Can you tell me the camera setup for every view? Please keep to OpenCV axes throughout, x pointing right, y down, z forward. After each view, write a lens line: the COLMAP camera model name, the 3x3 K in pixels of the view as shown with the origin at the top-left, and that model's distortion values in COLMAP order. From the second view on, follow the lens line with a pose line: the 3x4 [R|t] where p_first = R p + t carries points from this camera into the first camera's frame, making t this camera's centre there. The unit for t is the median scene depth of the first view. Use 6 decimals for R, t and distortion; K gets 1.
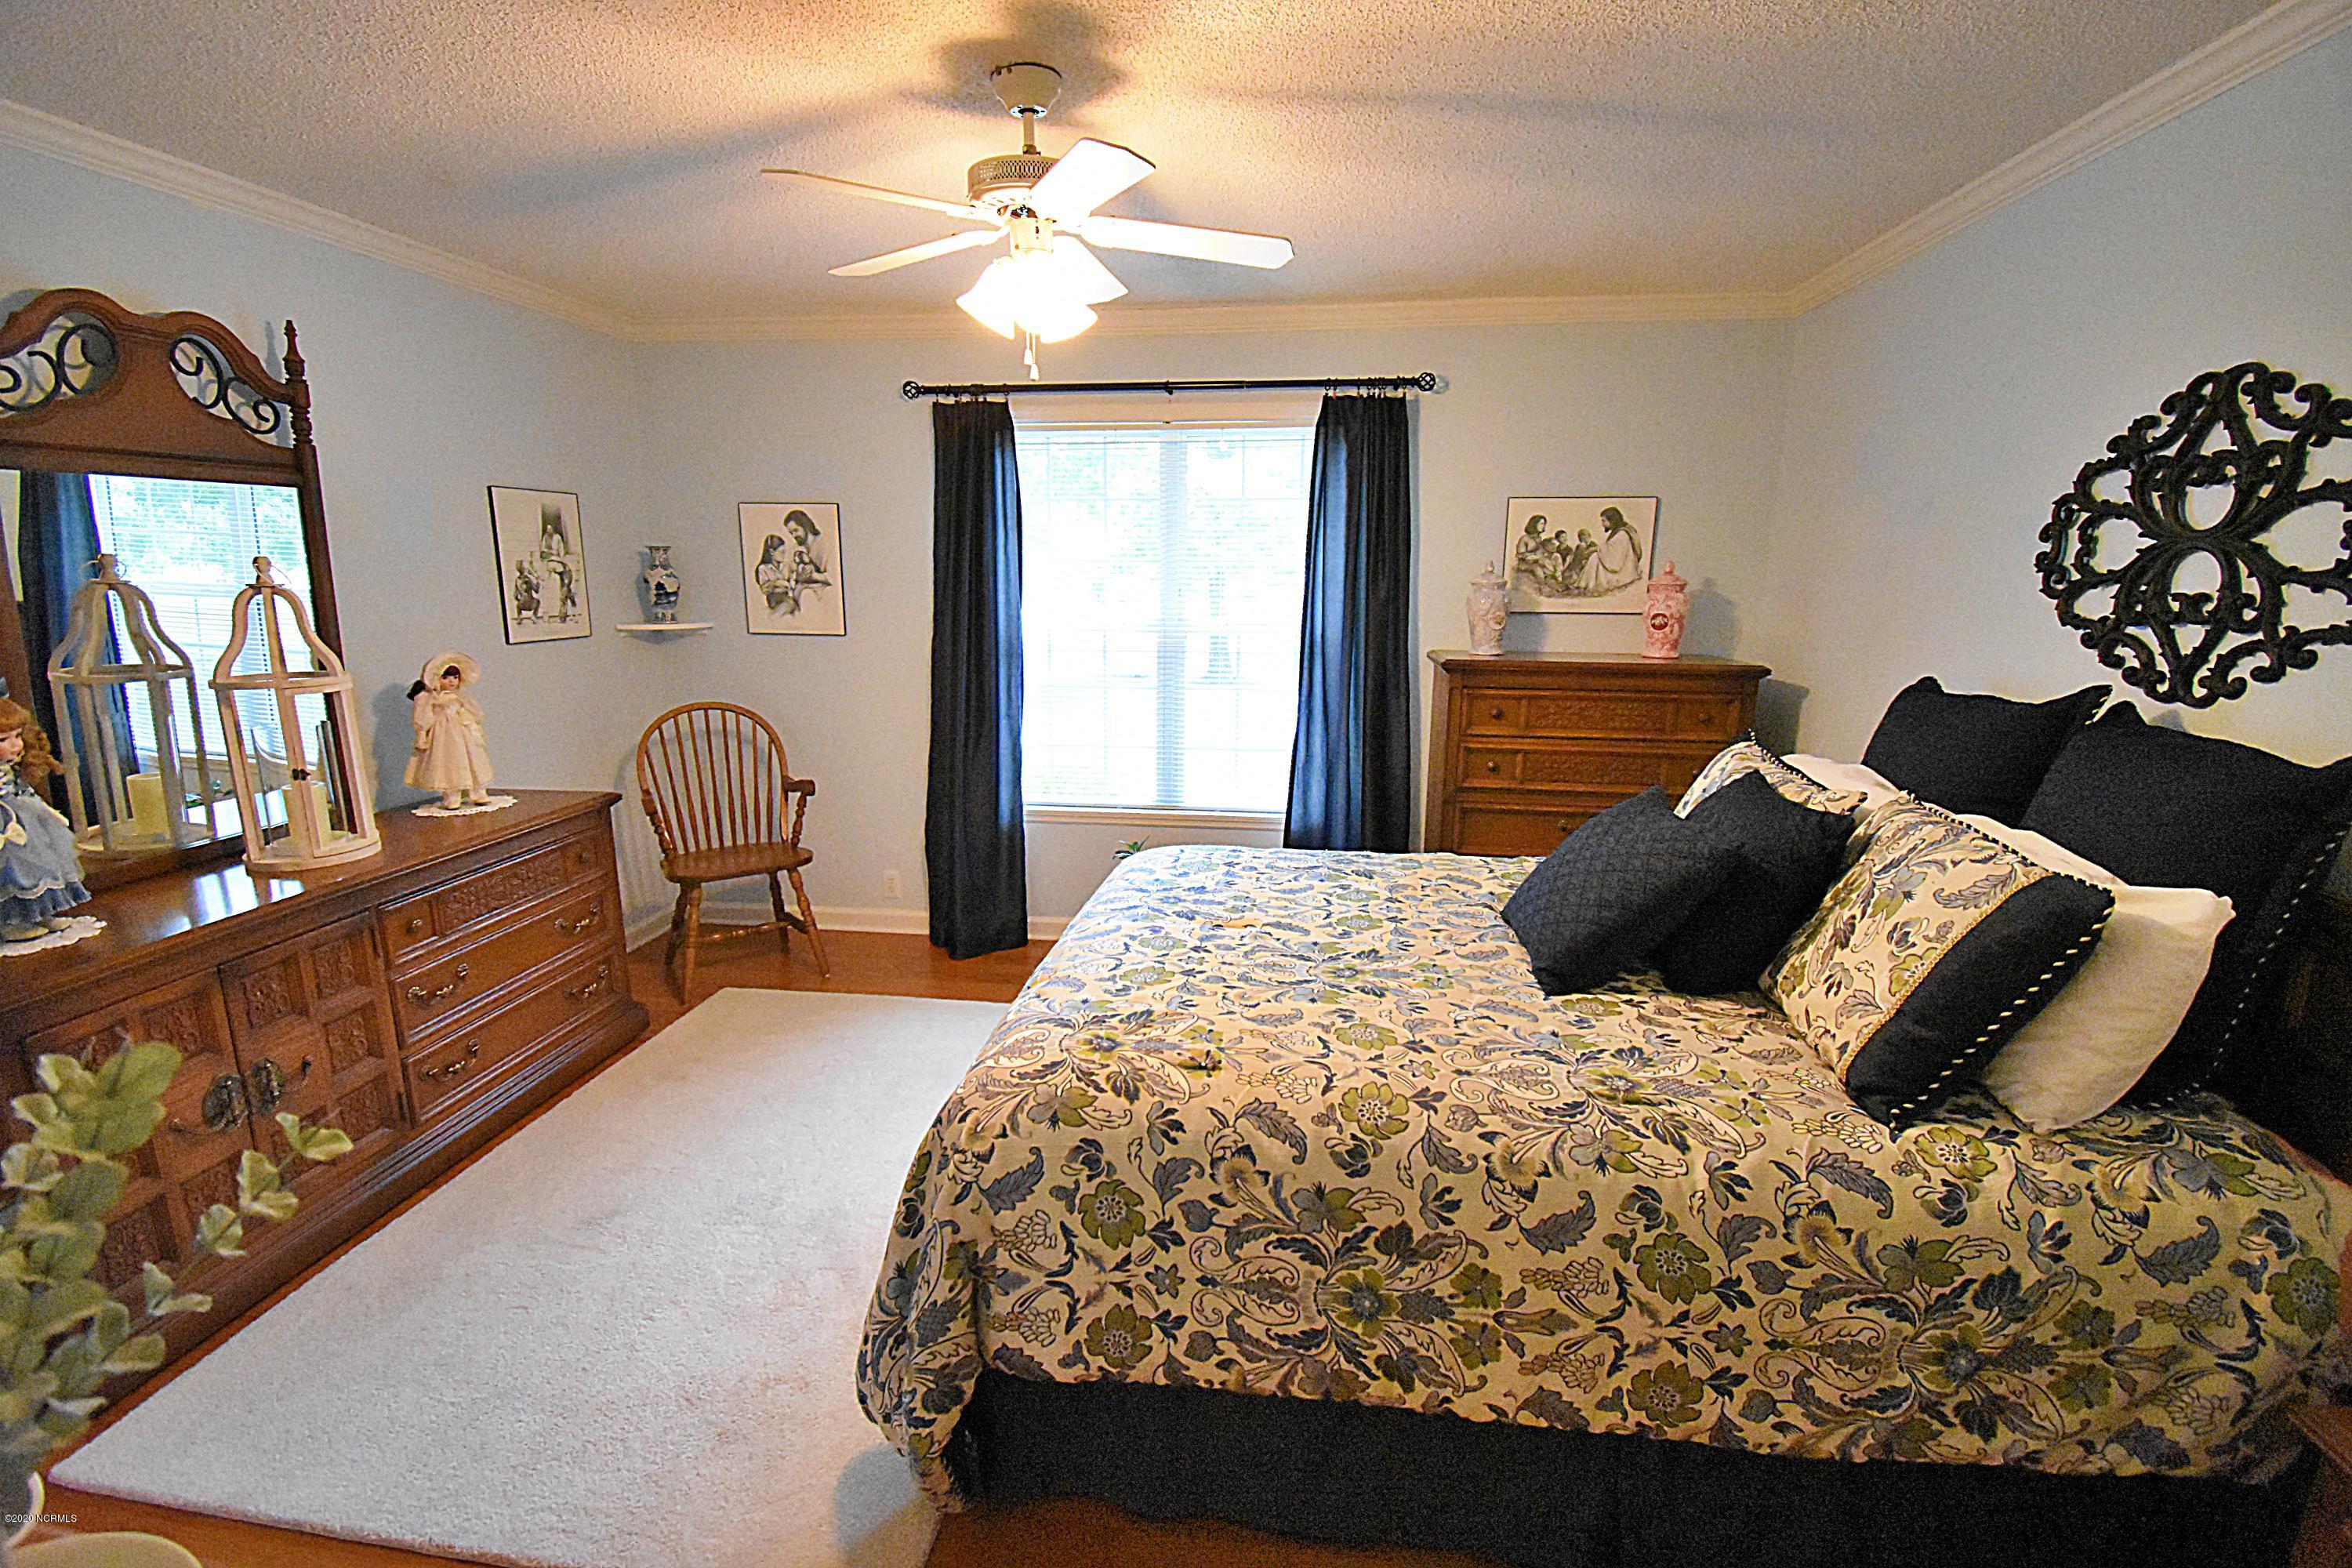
lens RADIAL K [[1044.7, 0, 1163.6], [0, 1044.7, 770.8], [0, 0, 1]] dist [-0.012778, -0.008580]
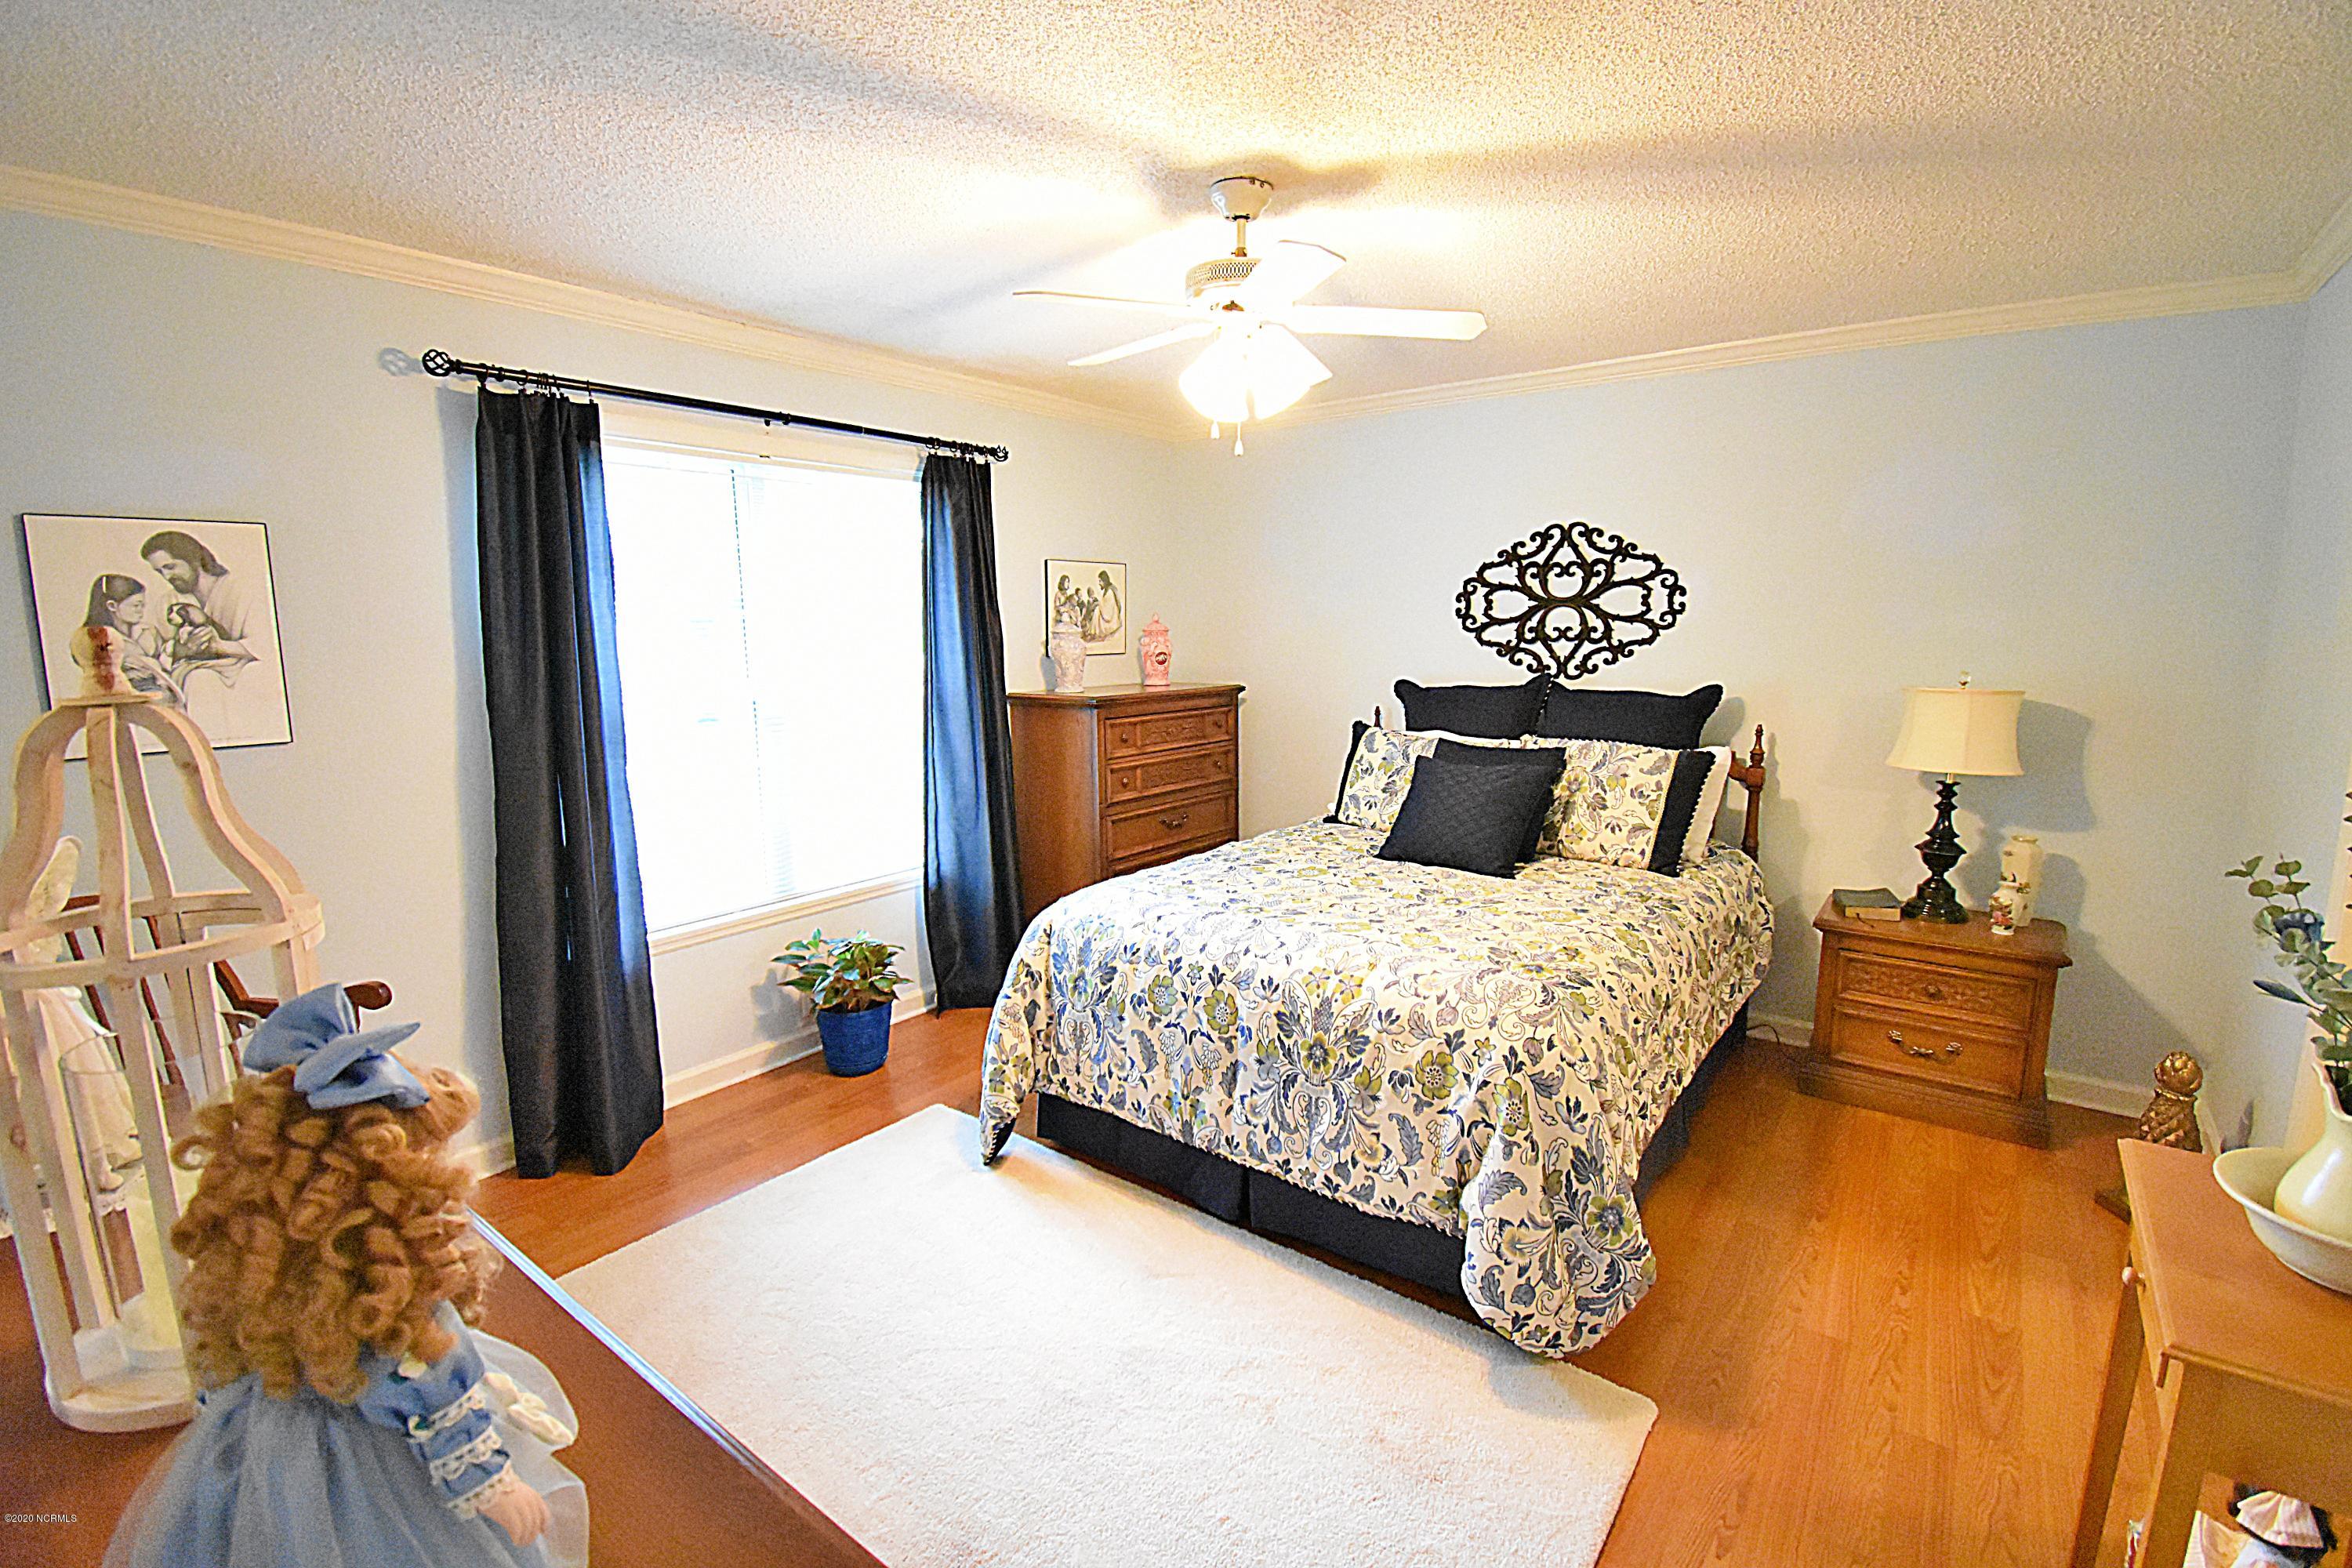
lens RADIAL K [[1044.7, 0, 1178.2], [0, 1044.7, 792.0], [0, 0, 1]] dist [-0.012778, -0.008580]
pose [[0.489503, -0.150576, 0.858903, -1.150858], [0.172308, 0.982260, 0.074001, -0.118800], [-0.854808, 0.111772, 0.506764, 0.548339]]
